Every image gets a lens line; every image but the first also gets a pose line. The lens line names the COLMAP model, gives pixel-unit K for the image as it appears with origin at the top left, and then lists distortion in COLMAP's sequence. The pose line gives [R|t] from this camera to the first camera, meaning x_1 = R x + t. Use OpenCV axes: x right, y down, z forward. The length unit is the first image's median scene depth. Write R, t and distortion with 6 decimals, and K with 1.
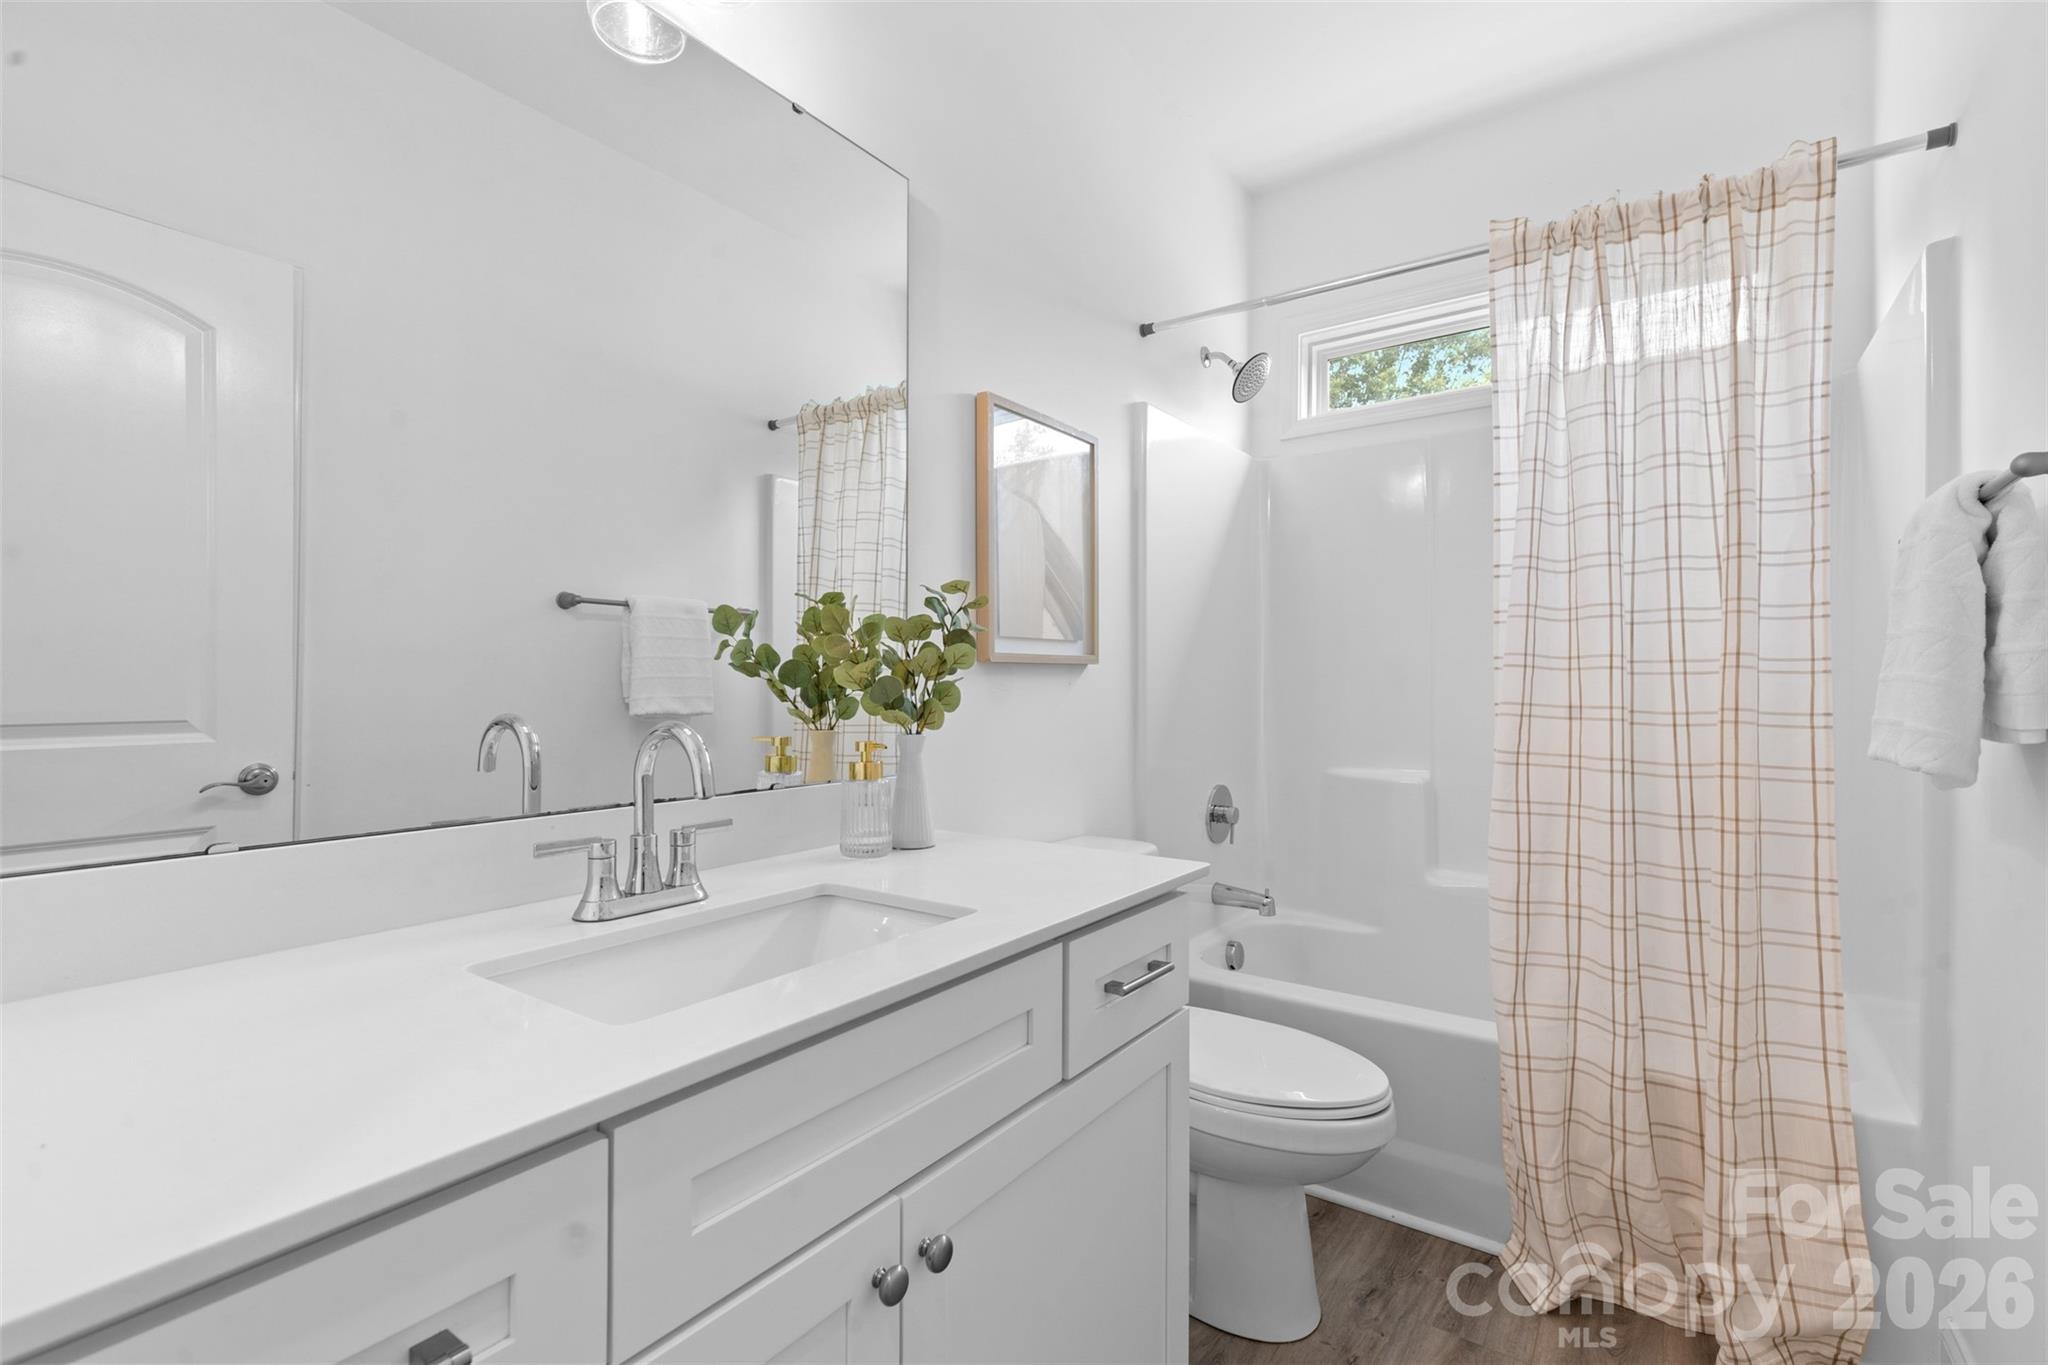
lens RADIAL K [[918.1, 0, 1024.0], [0, 918.1, 682.5], [0, 0, 1]] dist [0.003490, 0.000475]
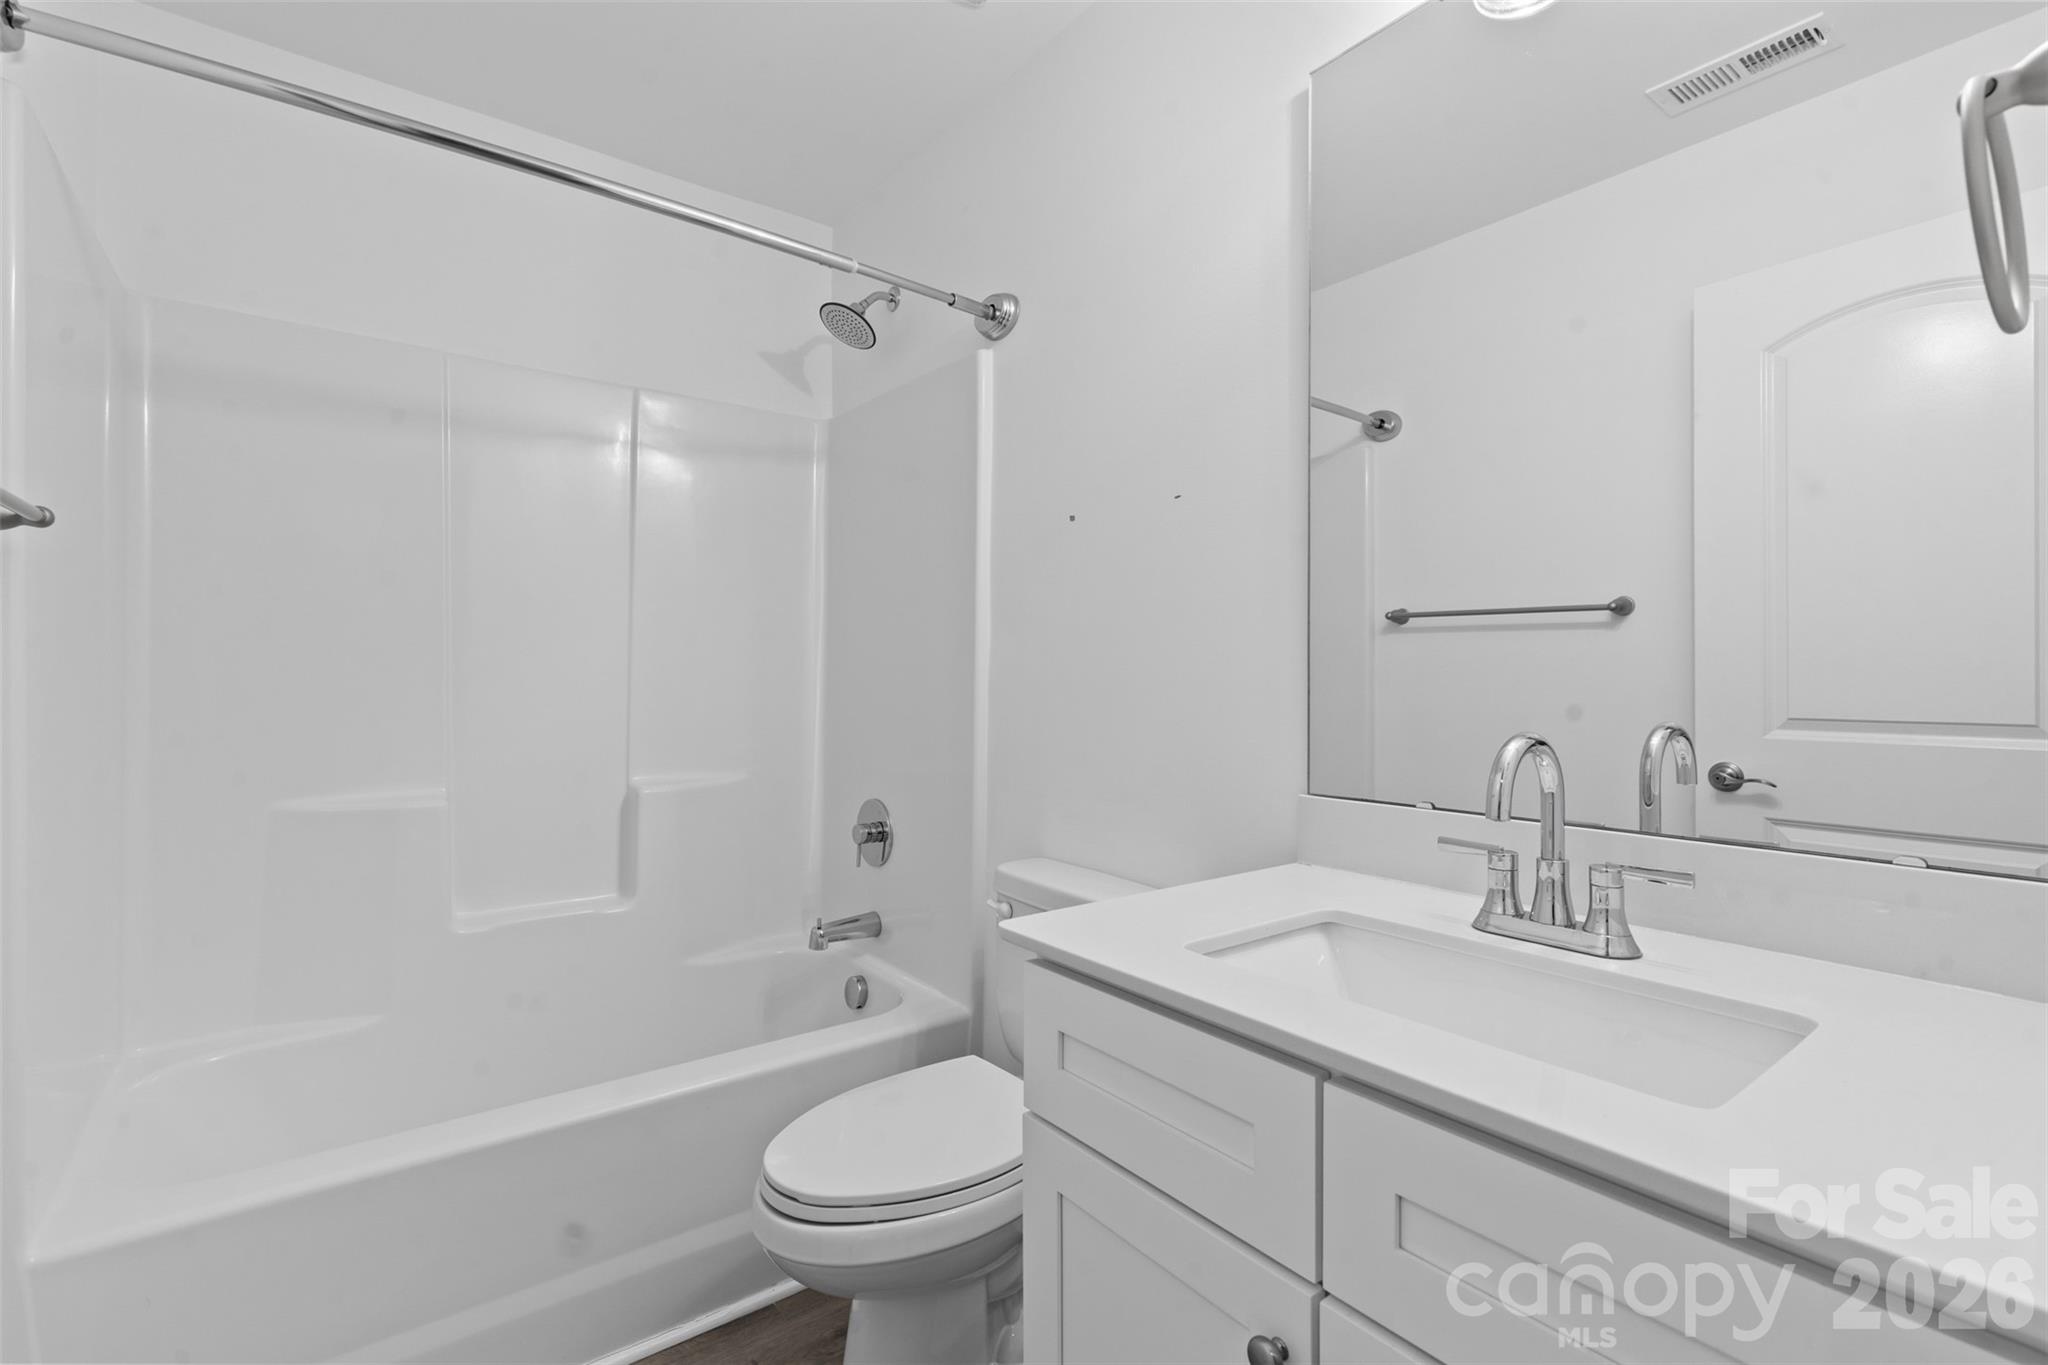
lens RADIAL K [[918.1, 0, 1024.0], [0, 918.1, 682.5], [0, 0, 1]] dist [0.003490, 0.000475]
pose [[-0.302784, 0.005834, -0.953041, 0.678780], [0.012109, 0.999924, 0.002274, -0.017348], [0.952982, -0.010852, -0.302832, 0.877486]]
